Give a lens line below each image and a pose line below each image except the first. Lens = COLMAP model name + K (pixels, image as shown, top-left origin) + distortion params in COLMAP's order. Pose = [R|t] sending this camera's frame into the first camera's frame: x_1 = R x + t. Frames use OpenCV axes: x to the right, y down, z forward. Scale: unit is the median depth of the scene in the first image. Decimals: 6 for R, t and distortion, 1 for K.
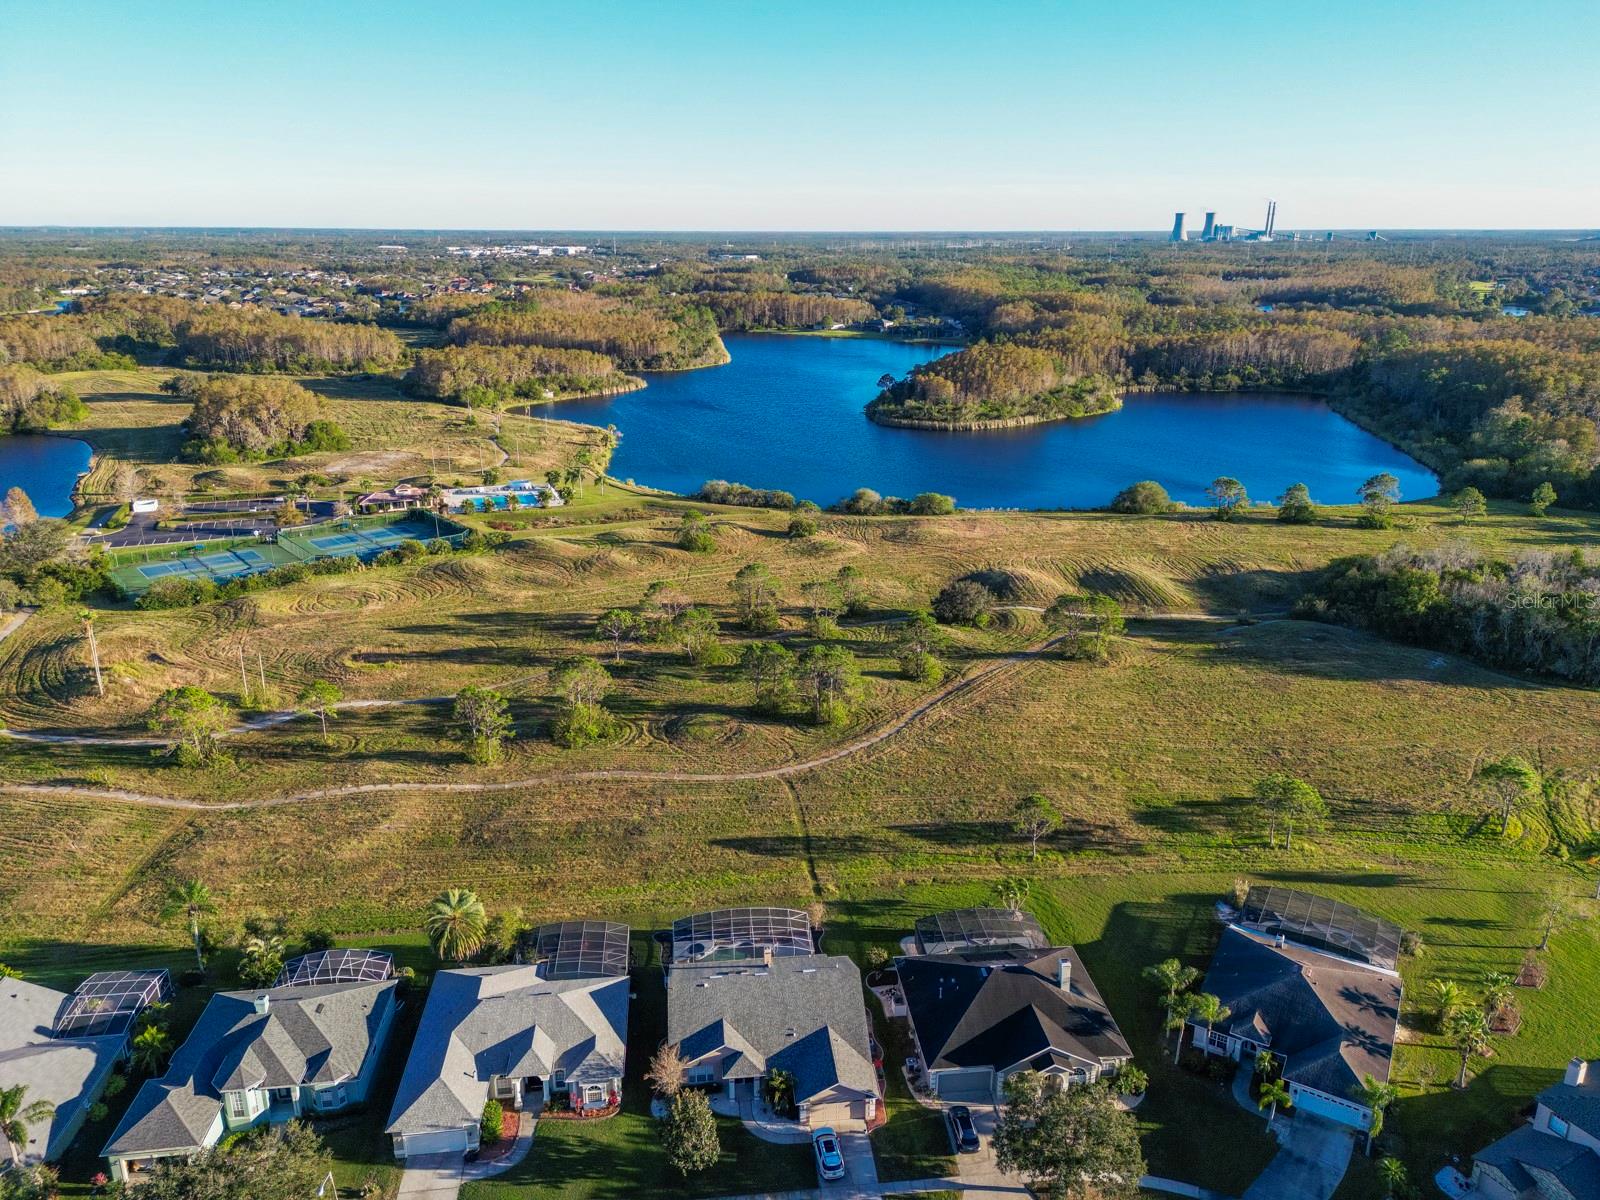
lens RADIAL K [[1112.2, 0, 800.0], [0, 1112.2, 600.0], [0, 0, 1]] dist [0.090762, -0.094657]
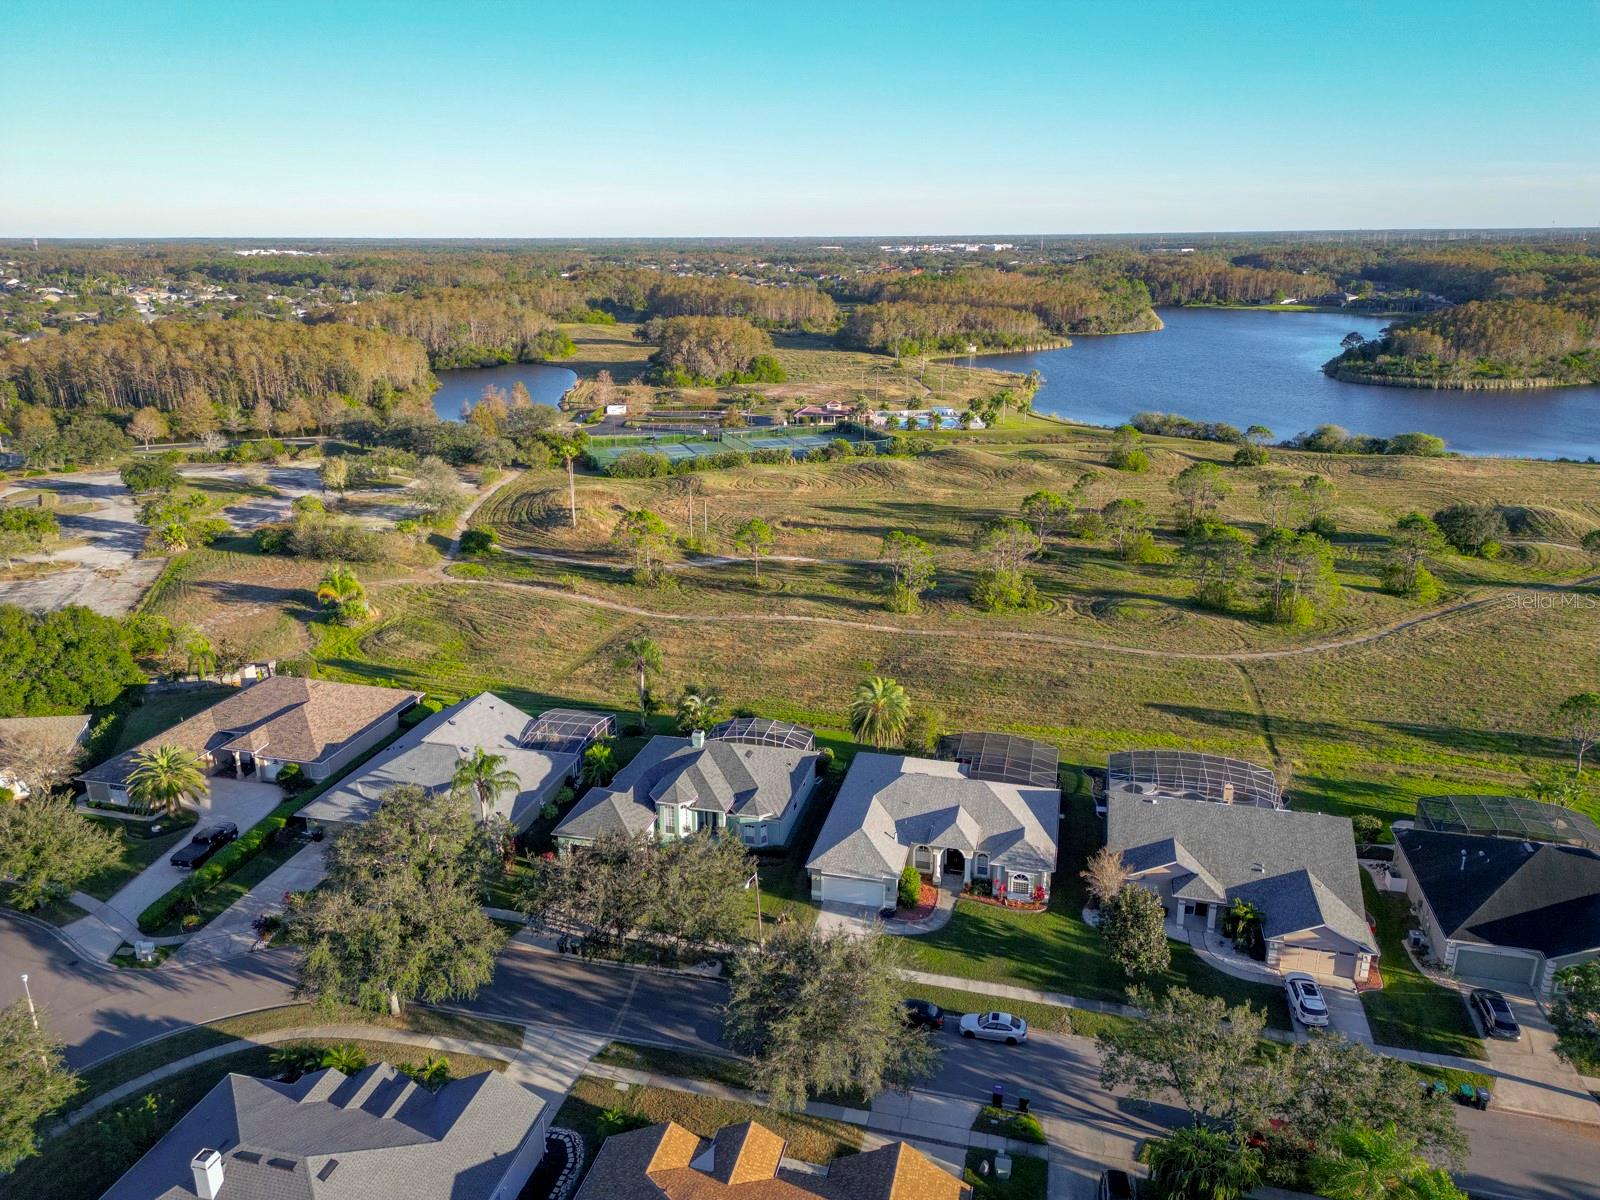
lens RADIAL K [[1112.2, 0, 800.0], [0, 1112.2, 600.0], [0, 0, 1]] dist [0.090762, -0.094657]
pose [[0.937653, 0.095912, -0.334078, -0.039401], [-0.098710, 0.995079, 0.008632, 0.125443], [0.333261, 0.024883, 0.942506, 0.051376]]
